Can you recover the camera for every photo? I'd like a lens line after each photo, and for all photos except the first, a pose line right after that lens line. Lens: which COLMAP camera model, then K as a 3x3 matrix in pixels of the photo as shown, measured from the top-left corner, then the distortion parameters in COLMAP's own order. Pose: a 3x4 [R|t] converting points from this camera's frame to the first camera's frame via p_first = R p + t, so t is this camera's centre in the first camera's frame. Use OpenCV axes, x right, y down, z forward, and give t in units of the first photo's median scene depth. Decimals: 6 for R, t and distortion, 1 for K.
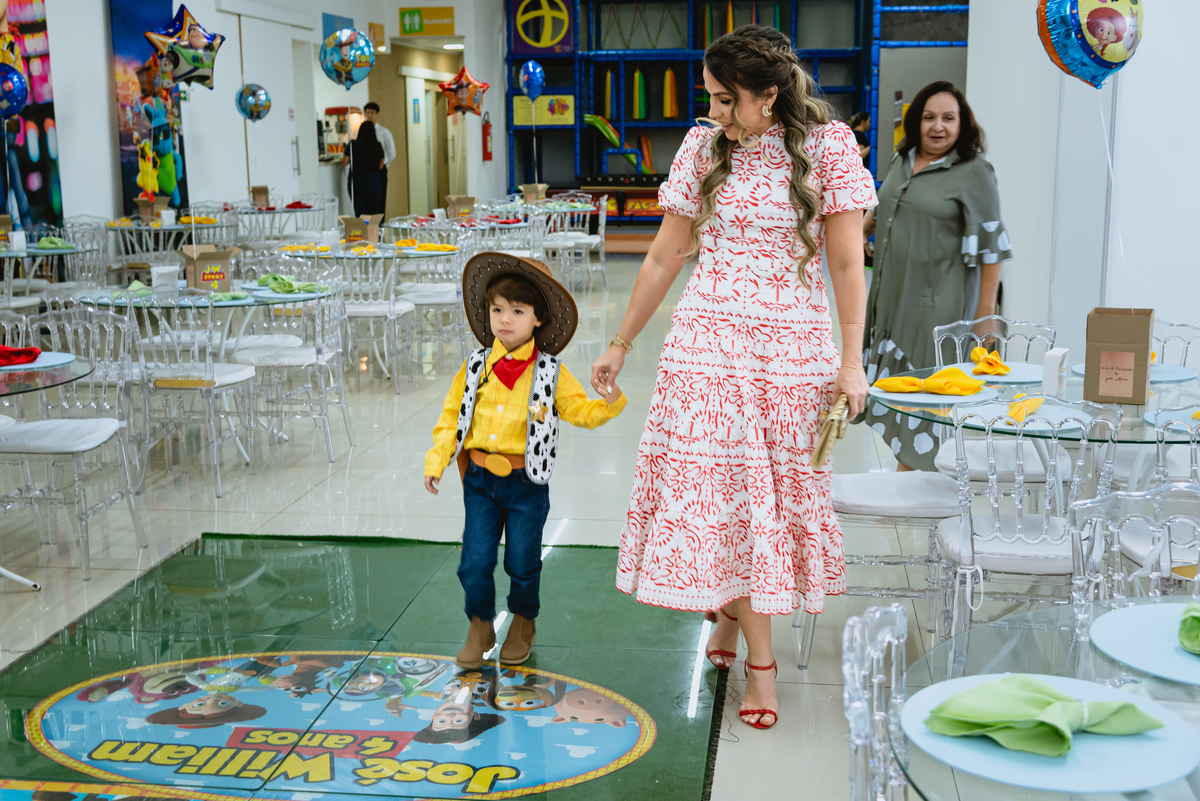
lens RADIAL K [[1411.9, 0, 599.5], [0, 1411.9, 401.6], [0, 0, 1]] dist [-0.036627, 0.000000]
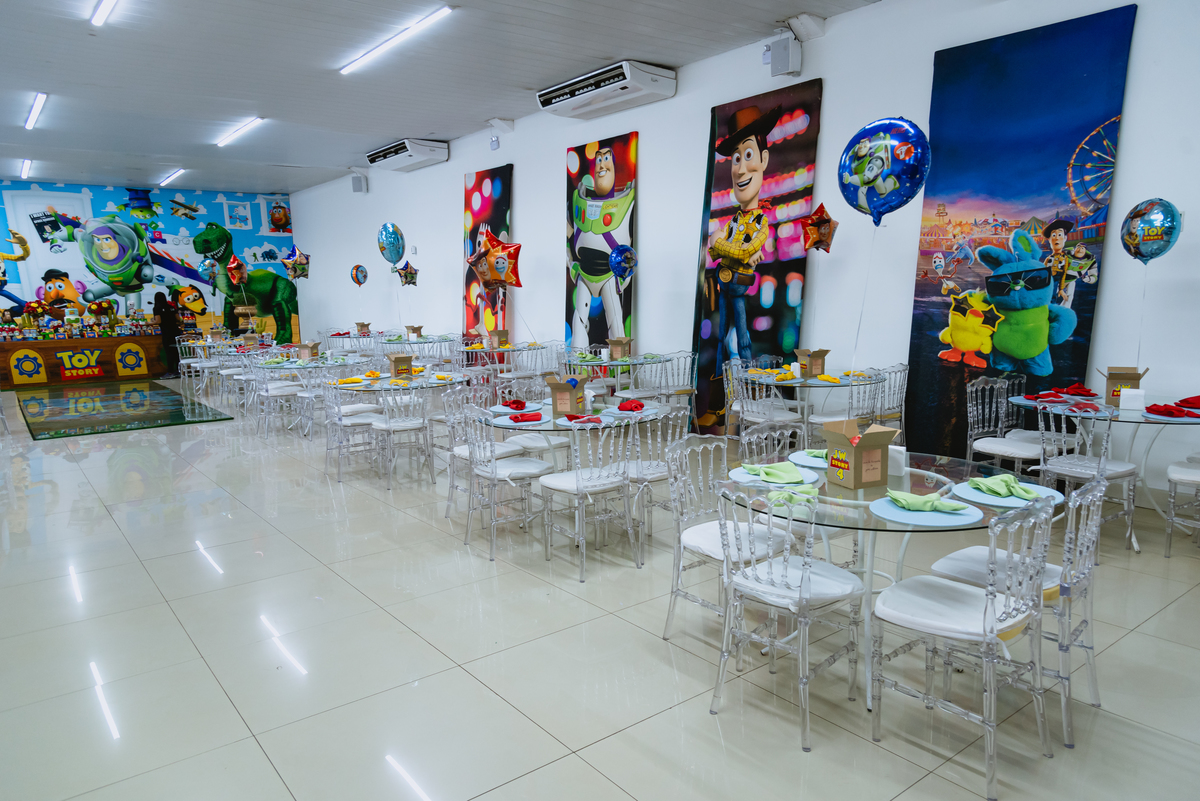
lens RADIAL K [[826.2, 0, 572.5], [0, 826.2, 416.0], [0, 0, 1]] dist [0.039205, -0.003300]
pose [[-0.731092, 0.130855, -0.669613, 0.238322], [-0.100278, 0.950169, 0.295166, -0.284082], [0.674869, 0.282941, -0.681539, 1.431755]]
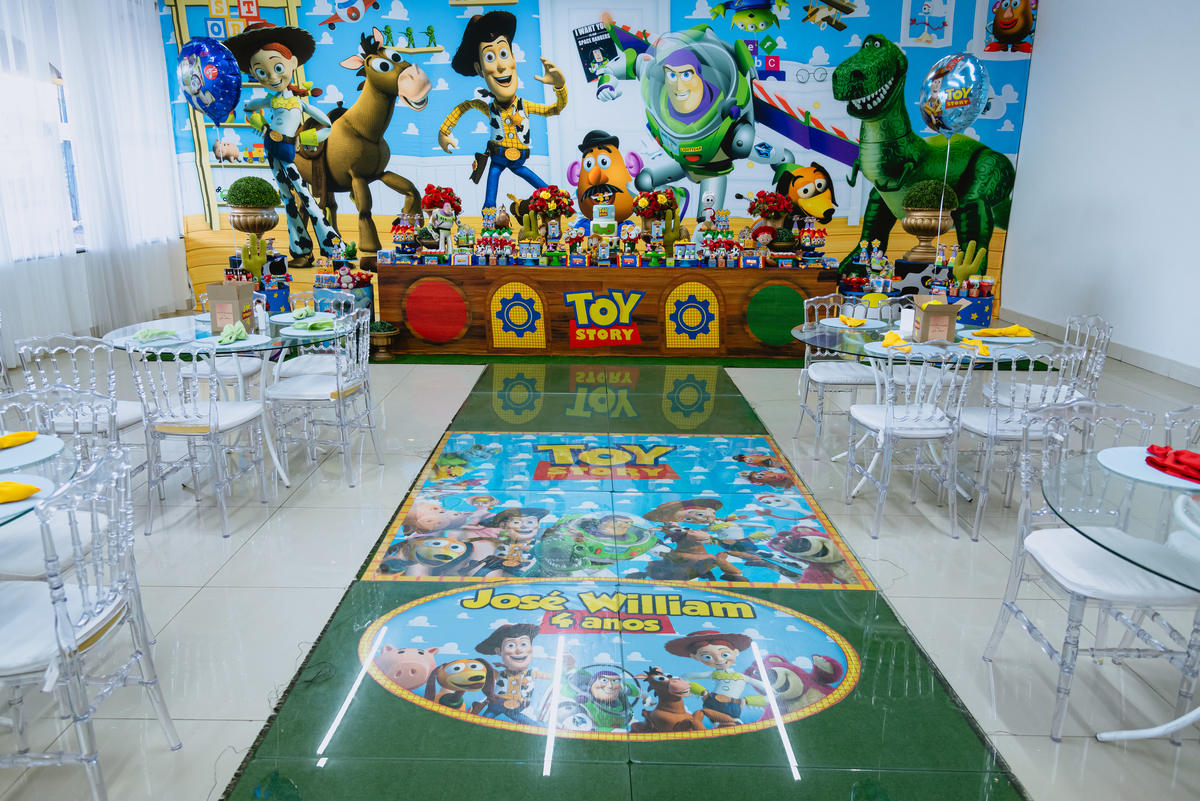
lens RADIAL K [[826.2, 0, 599.1], [0, 826.2, 396.6], [0, 0, 1]] dist [0.039205, -0.003300]
pose [[-0.990145, 0.035087, -0.135581, -0.025551], [-0.026491, 0.903708, 0.427330, -0.095374], [0.137520, 0.426710, -0.893872, 0.484575]]
